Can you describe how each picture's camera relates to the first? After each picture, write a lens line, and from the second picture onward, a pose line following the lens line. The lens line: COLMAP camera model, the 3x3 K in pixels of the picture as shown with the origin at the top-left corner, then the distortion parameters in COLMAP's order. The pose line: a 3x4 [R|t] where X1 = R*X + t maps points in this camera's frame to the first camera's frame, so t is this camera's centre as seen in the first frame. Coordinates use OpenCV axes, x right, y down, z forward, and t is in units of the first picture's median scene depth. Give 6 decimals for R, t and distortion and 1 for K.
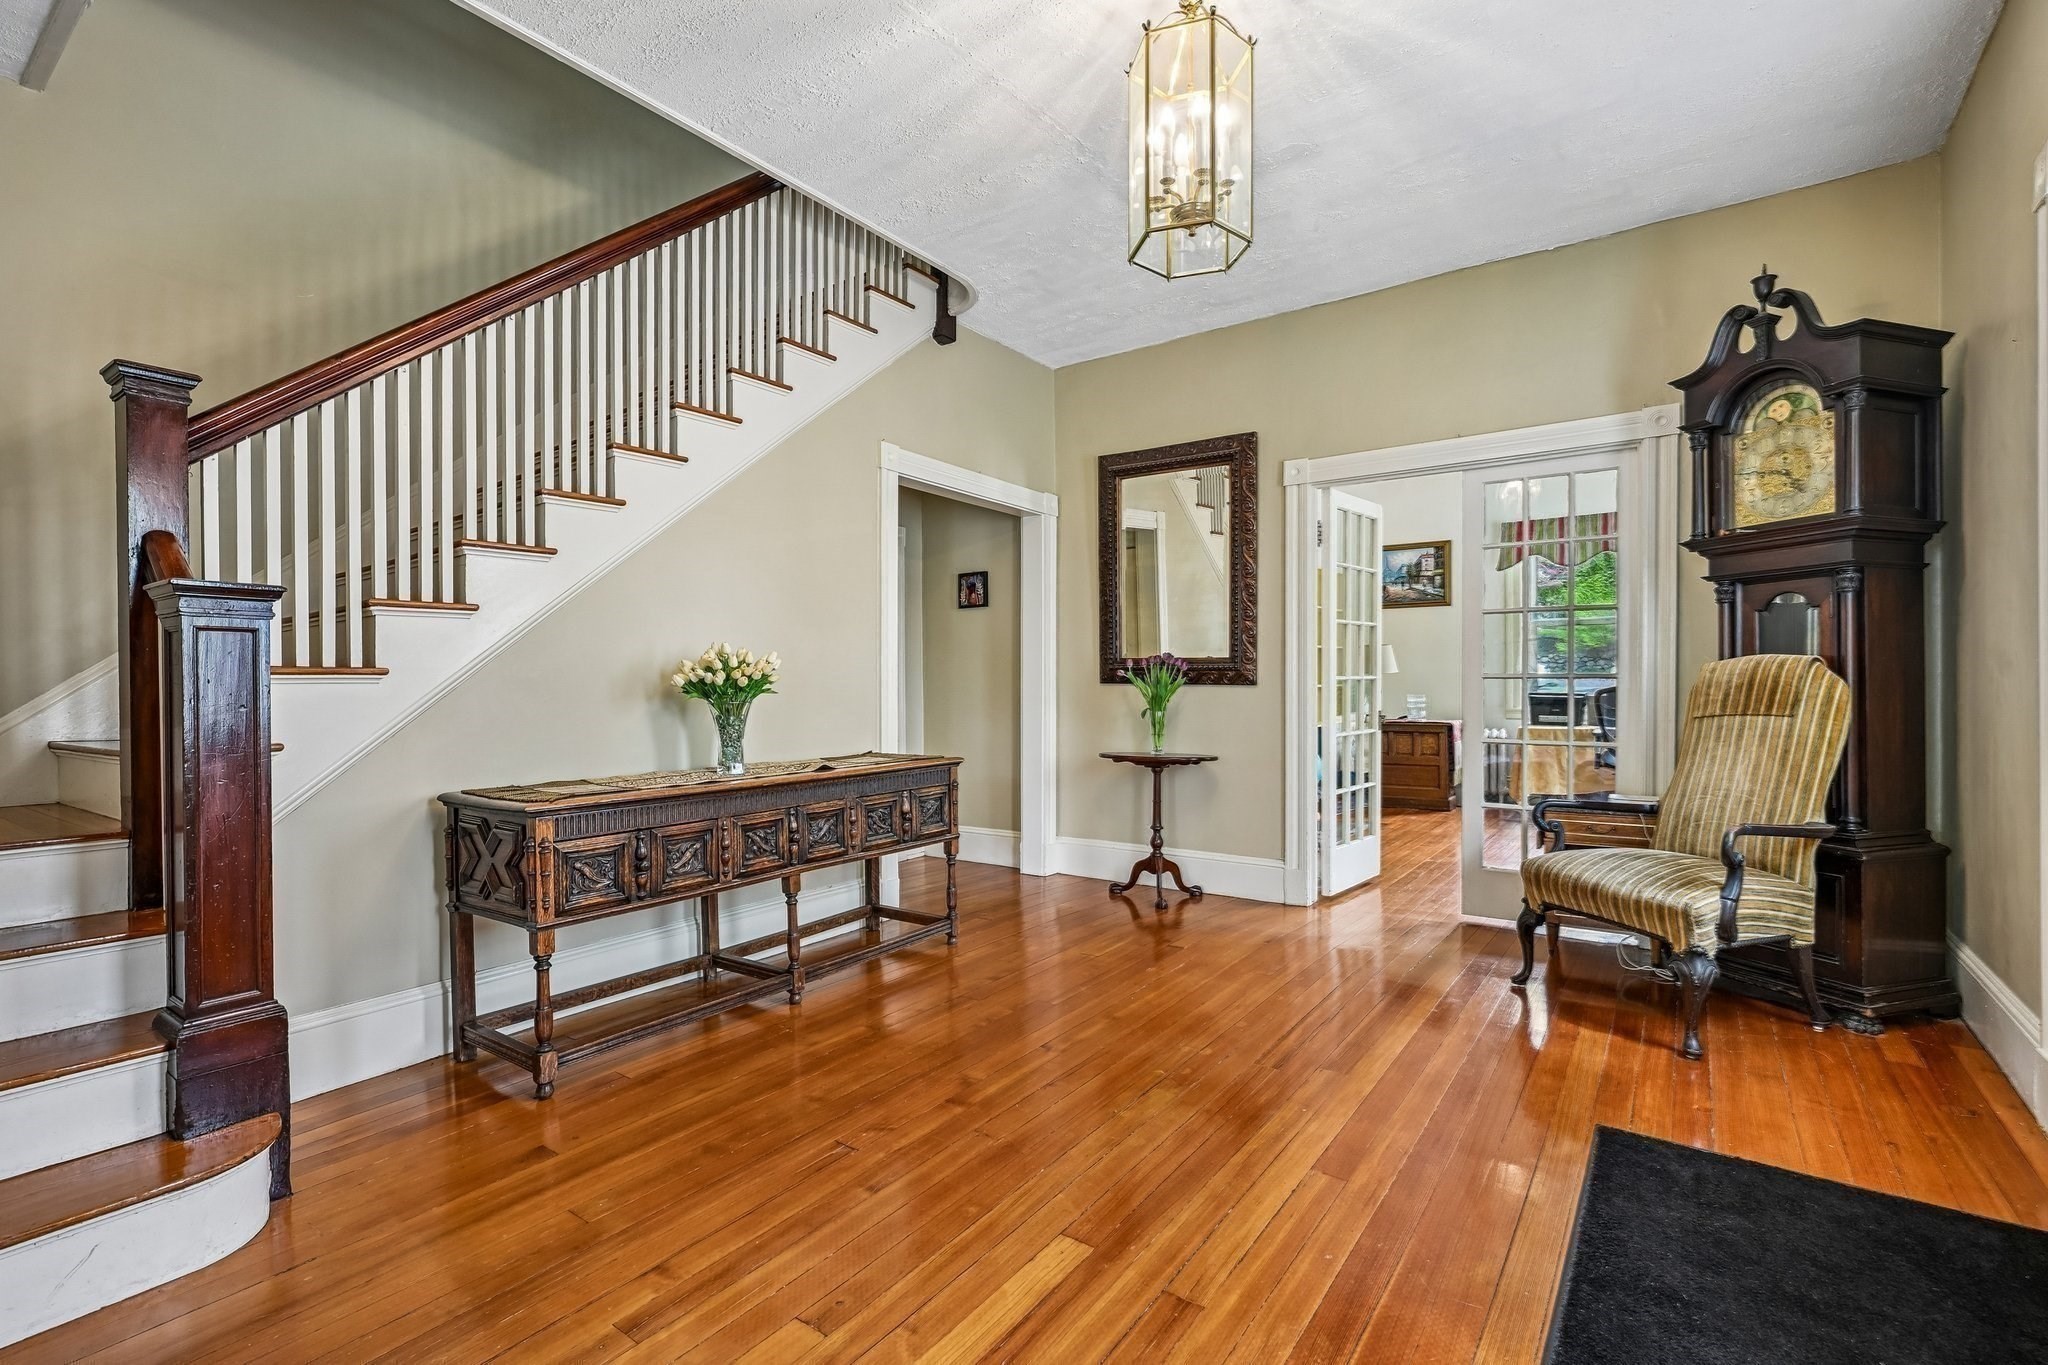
lens RADIAL K [[922.3, 0, 1025.8], [0, 922.3, 686.1], [0, 0, 1]] dist [0.001514, 0.000726]
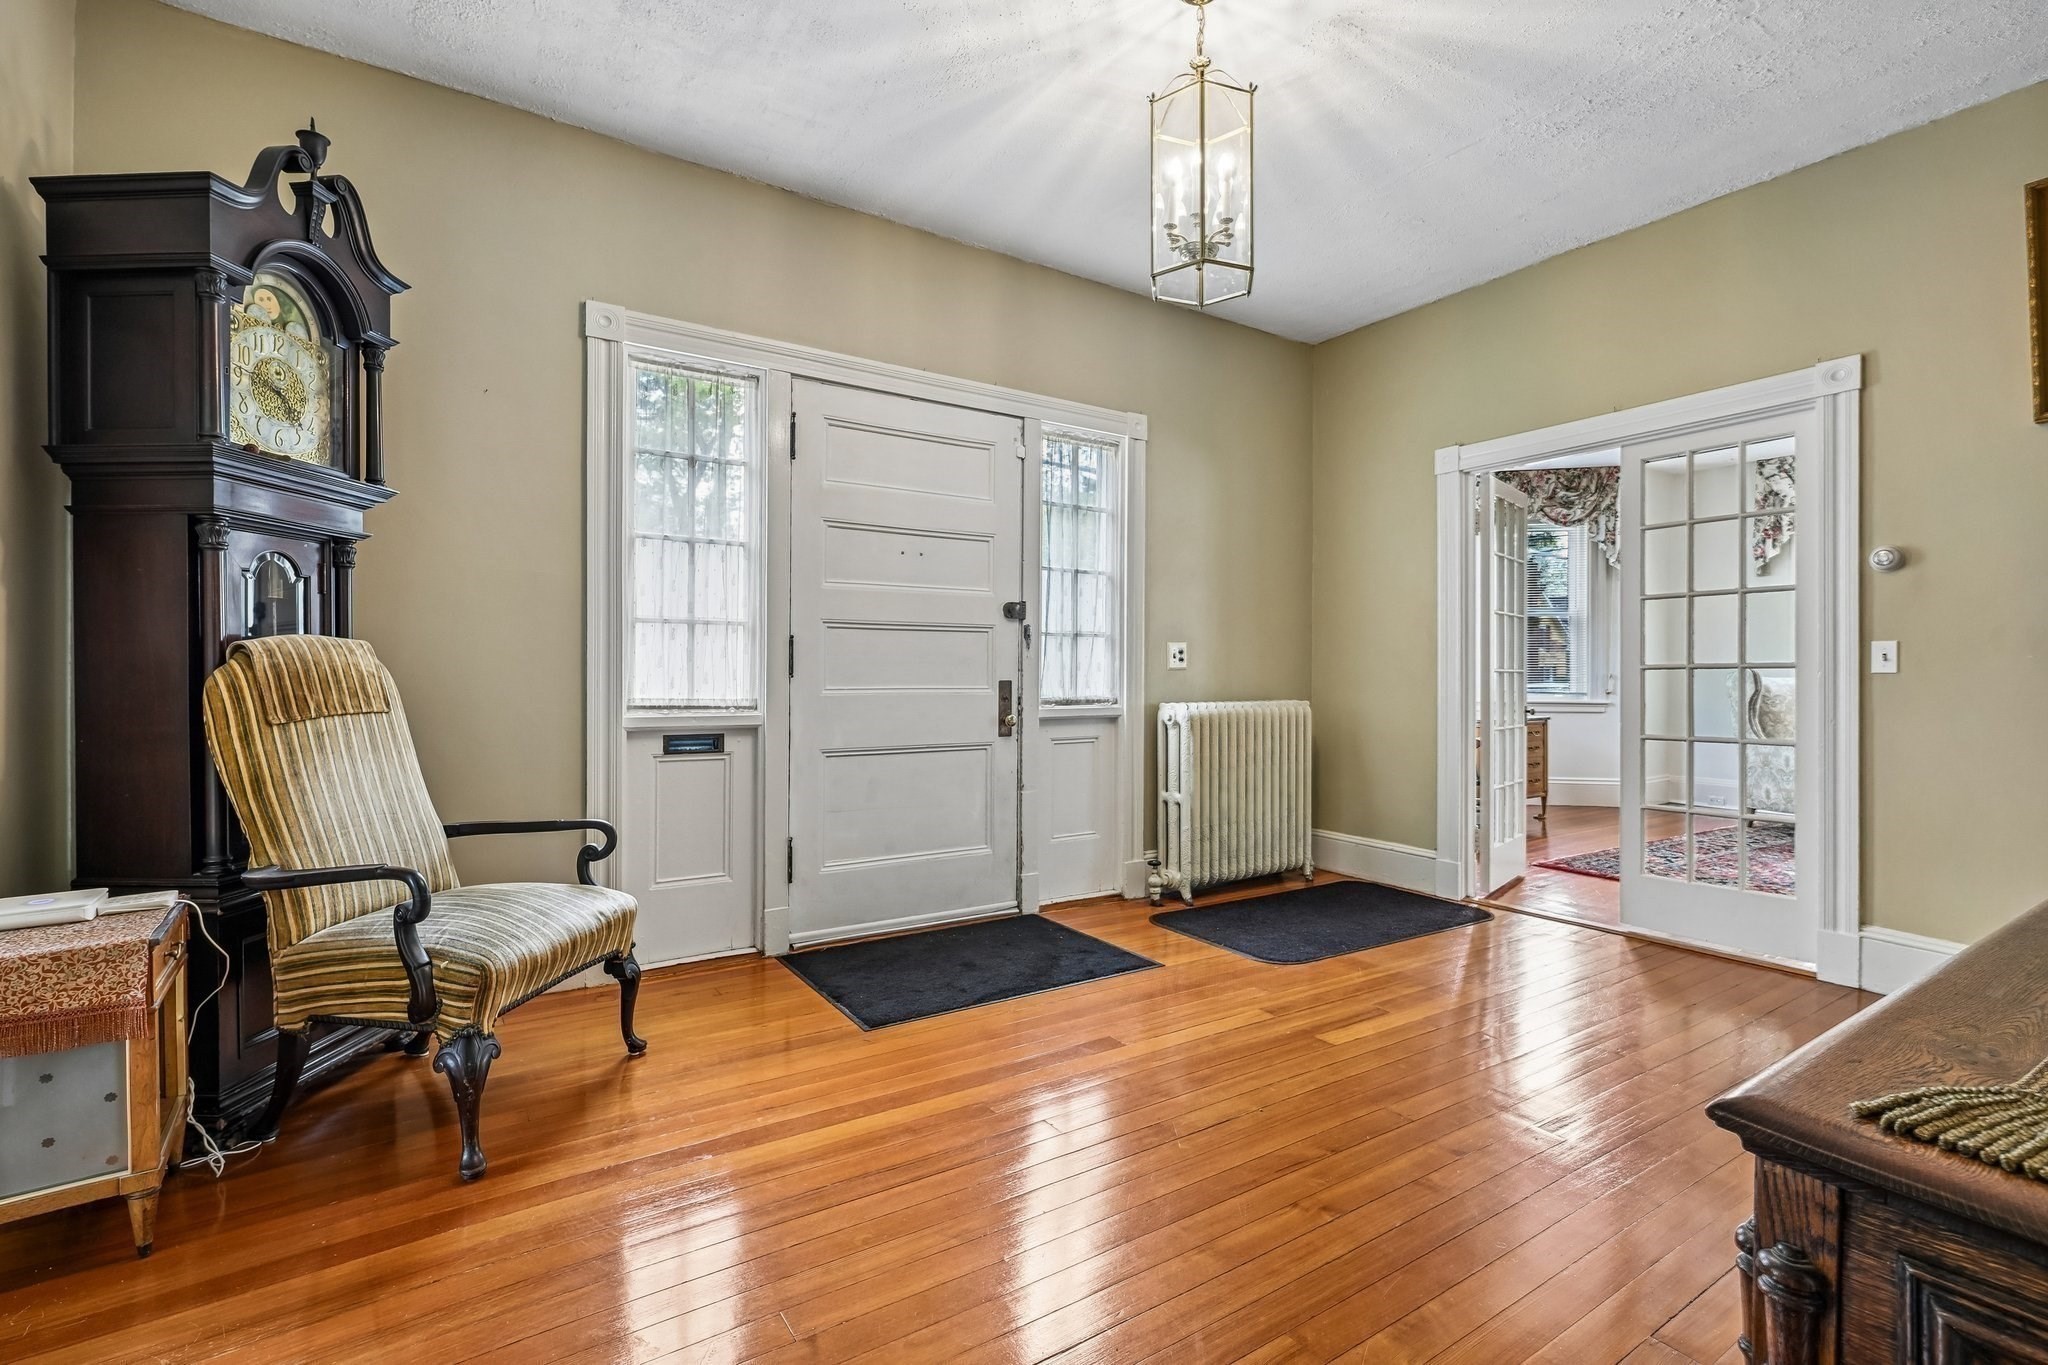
lens RADIAL K [[929.4, 0, 1024.5], [0, 929.4, 677.2], [0, 0, 1]] dist [0.010727, 0.000194]
pose [[-0.945880, -0.001600, 0.324512, 0.014253], [-0.002893, 0.999990, -0.003502, 0.003406], [-0.324504, -0.004251, -0.945875, 1.588842]]
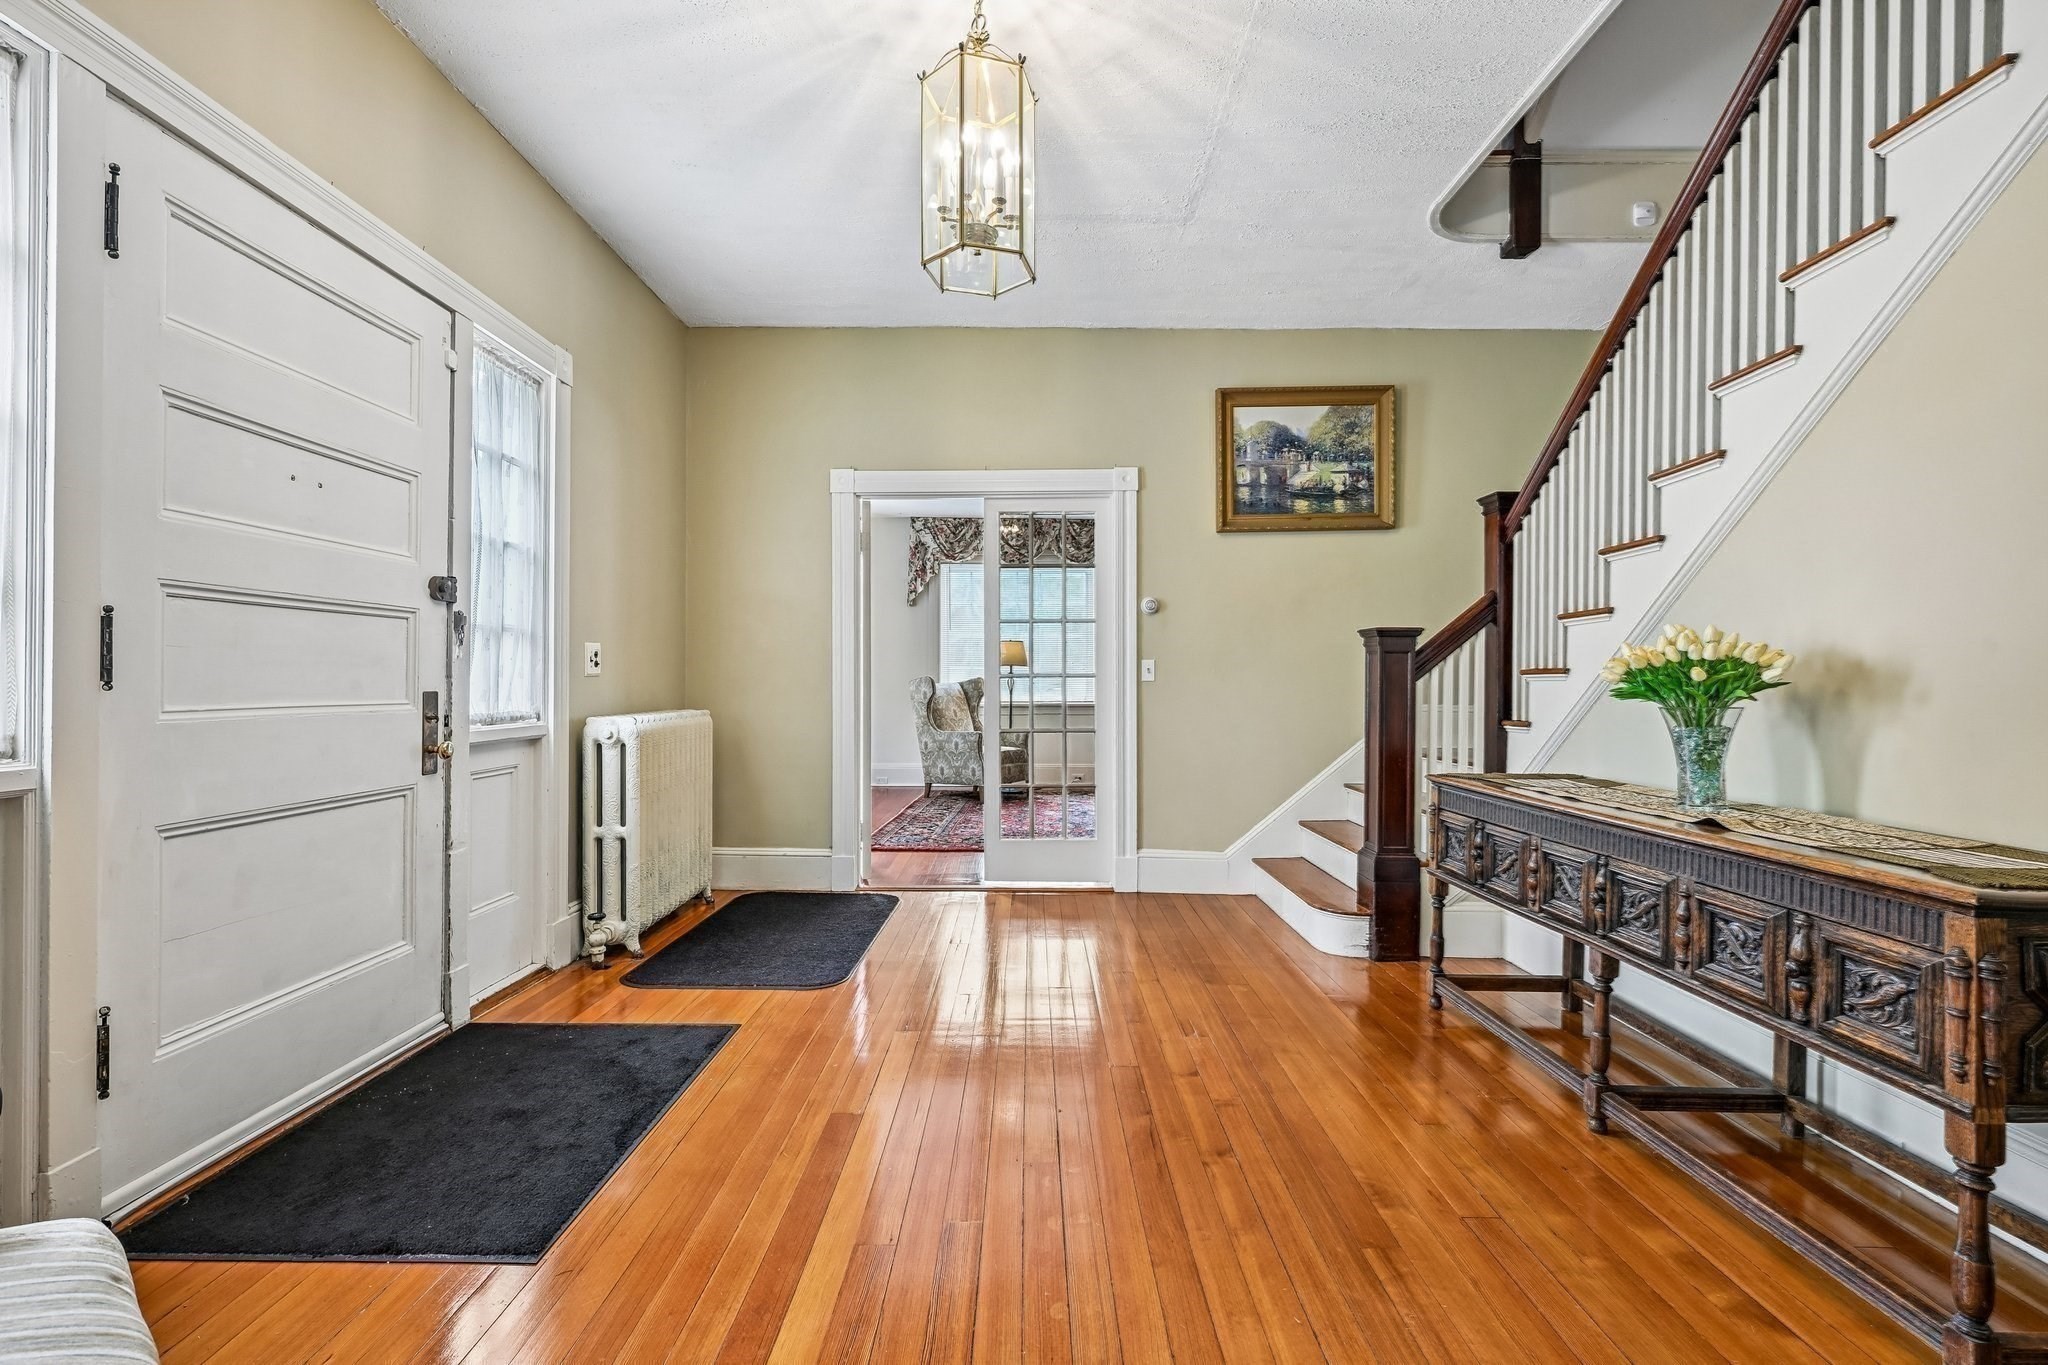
lens RADIAL K [[922.3, 0, 1025.8], [0, 922.3, 686.1], [0, 0, 1]] dist [0.001514, 0.000726]
pose [[-0.790960, 0.002789, -0.611861, 0.580325], [0.003199, 0.999995, 0.000423, -0.000371], [0.611859, -0.001622, -0.790965, 1.392613]]
